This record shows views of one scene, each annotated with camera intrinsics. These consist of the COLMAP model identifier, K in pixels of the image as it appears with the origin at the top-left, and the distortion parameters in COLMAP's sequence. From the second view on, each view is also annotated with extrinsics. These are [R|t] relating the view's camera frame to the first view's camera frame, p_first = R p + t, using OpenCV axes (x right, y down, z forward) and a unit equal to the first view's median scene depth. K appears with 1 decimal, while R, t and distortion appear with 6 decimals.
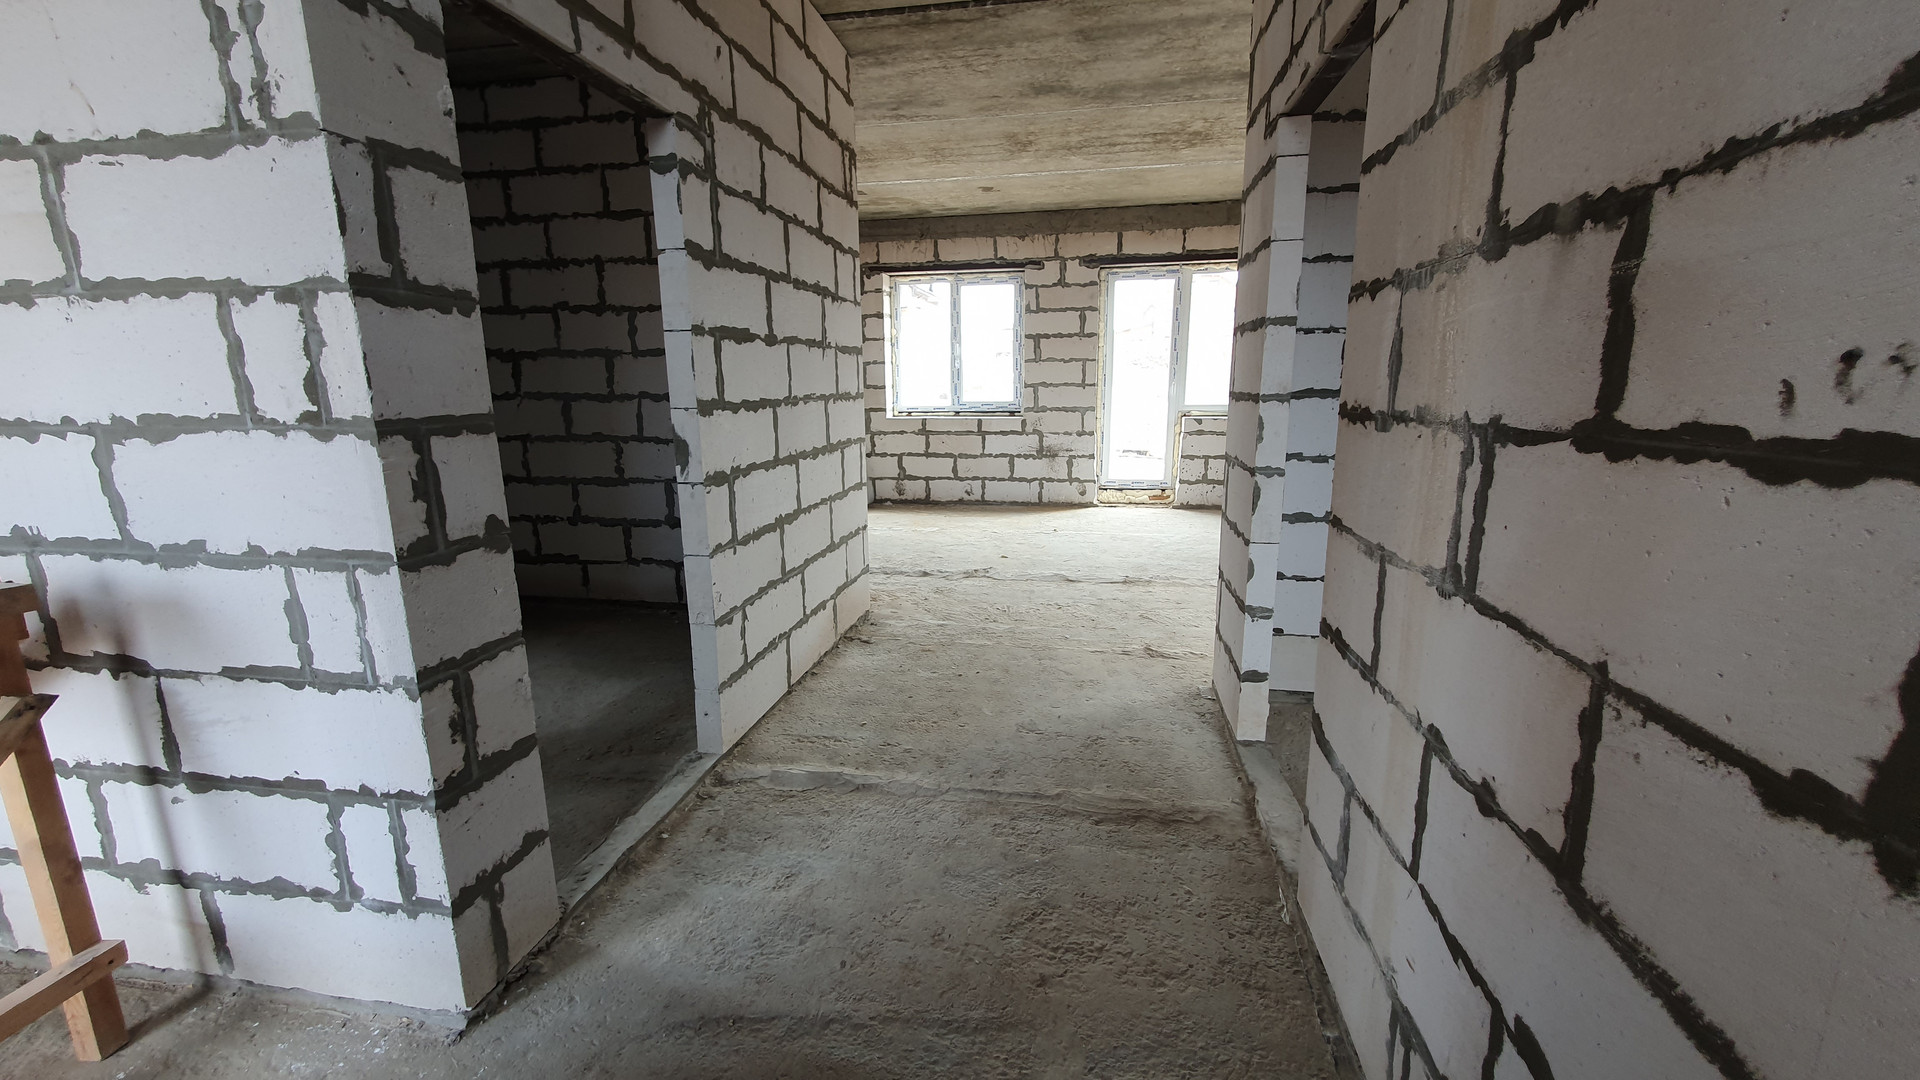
lens RADIAL K [[761.4, 0, 960.0], [0, 761.4, 540.0], [0, 0, 1]] dist [0.011185, -0.000443]
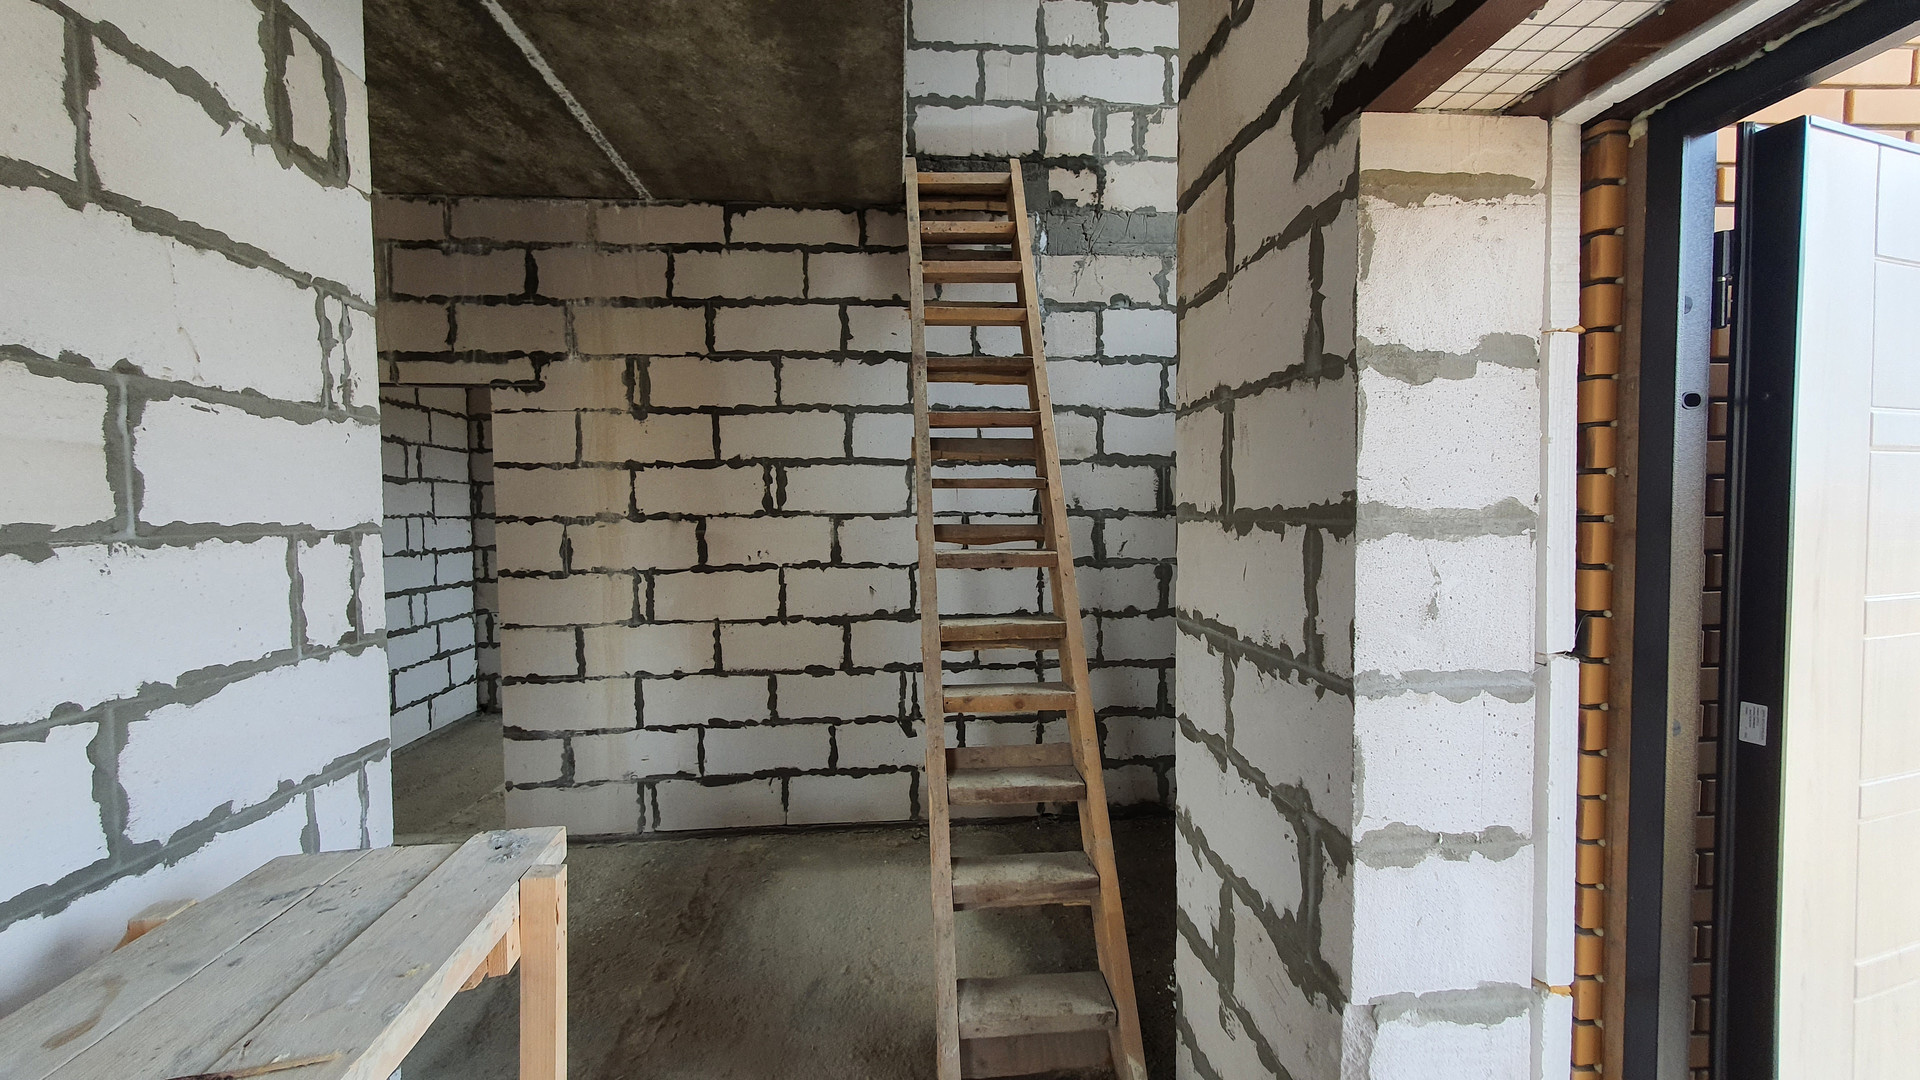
lens RADIAL K [[761.4, 0, 960.0], [0, 761.4, 540.0], [0, 0, 1]] dist [0.011185, -0.000443]
pose [[-0.253920, -0.028252, 0.966812, -2.231092], [0.209783, 0.974171, 0.083563, -0.209010], [-0.944201, 0.224039, -0.241435, 0.375473]]
